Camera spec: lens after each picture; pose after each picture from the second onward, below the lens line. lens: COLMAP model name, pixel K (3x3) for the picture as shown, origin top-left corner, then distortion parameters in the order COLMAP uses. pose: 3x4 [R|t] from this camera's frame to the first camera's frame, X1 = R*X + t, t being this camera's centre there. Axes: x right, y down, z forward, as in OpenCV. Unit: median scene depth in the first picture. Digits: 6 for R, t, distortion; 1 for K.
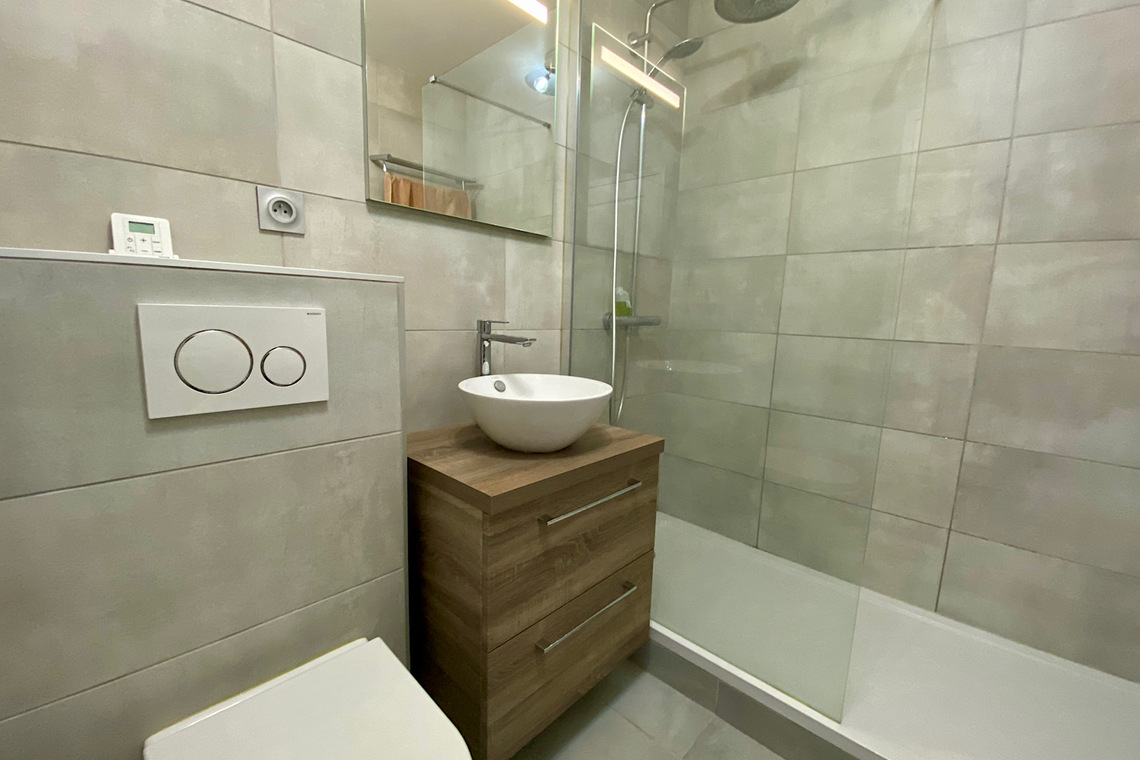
lens RADIAL K [[456.0, 0, 562.4], [0, 456.0, 380.2], [0, 0, 1]] dist [0.015381, -0.019781]
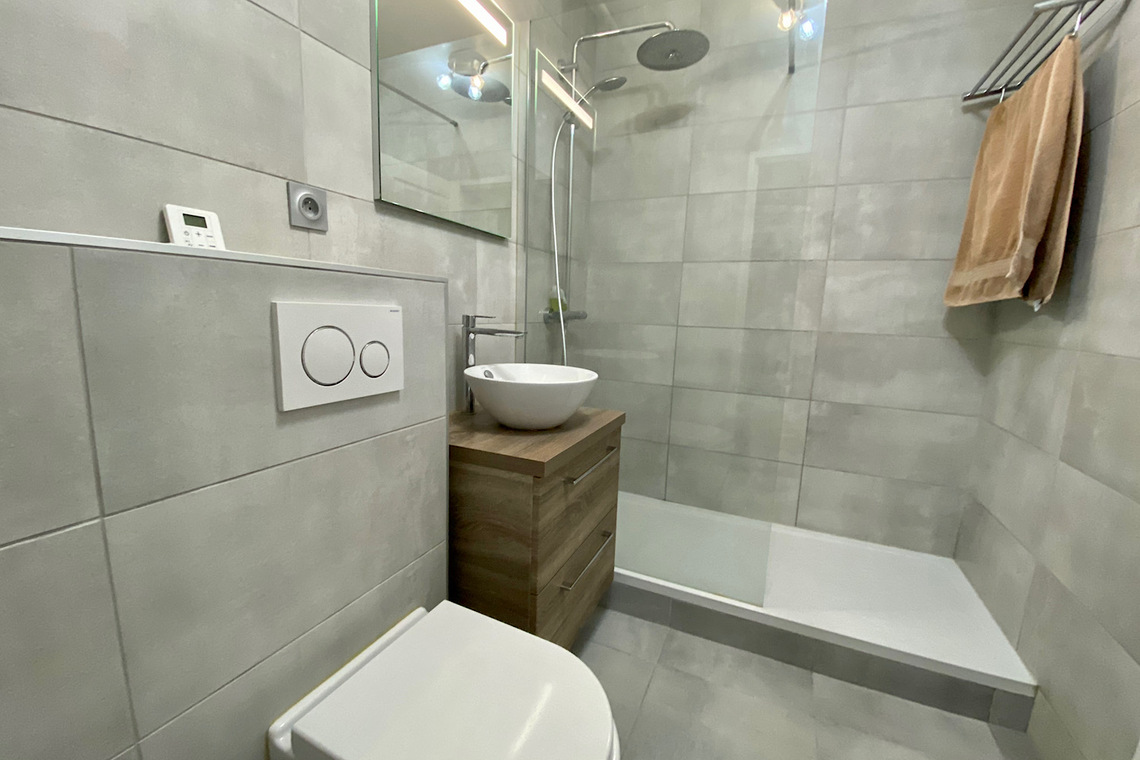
lens RADIAL K [[456.0, 0, 562.4], [0, 456.0, 380.2], [0, 0, 1]] dist [0.015381, -0.019781]
pose [[0.947667, -0.047385, 0.315723, -0.316953], [0.042729, 0.998852, 0.021659, 0.009203], [-0.316387, -0.007035, 0.948604, -0.104284]]
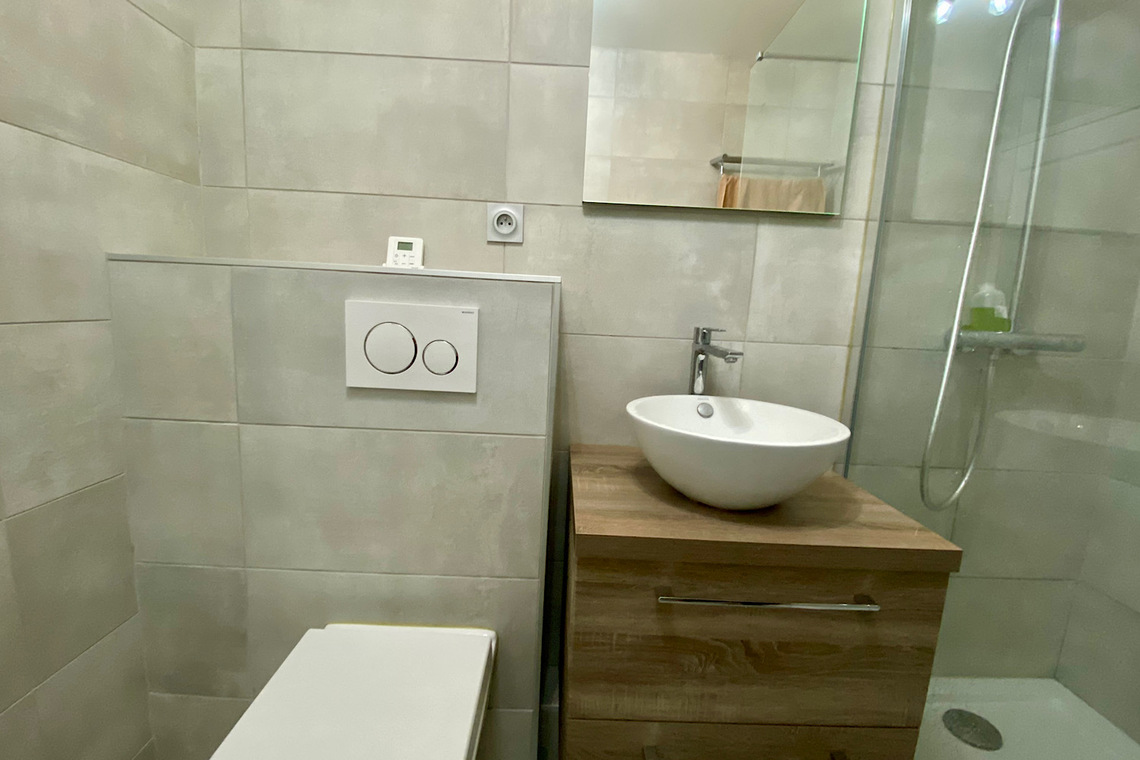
lens RADIAL K [[461.0, 0, 570.0], [0, 461.0, 380.0], [0, 0, 1]] dist [0.047763, -0.038442]
pose [[0.703627, 0.112175, -0.701659, 0.260142], [-0.130842, 0.991029, 0.027227, -0.029205], [0.698419, 0.072649, 0.711992, 0.245883]]
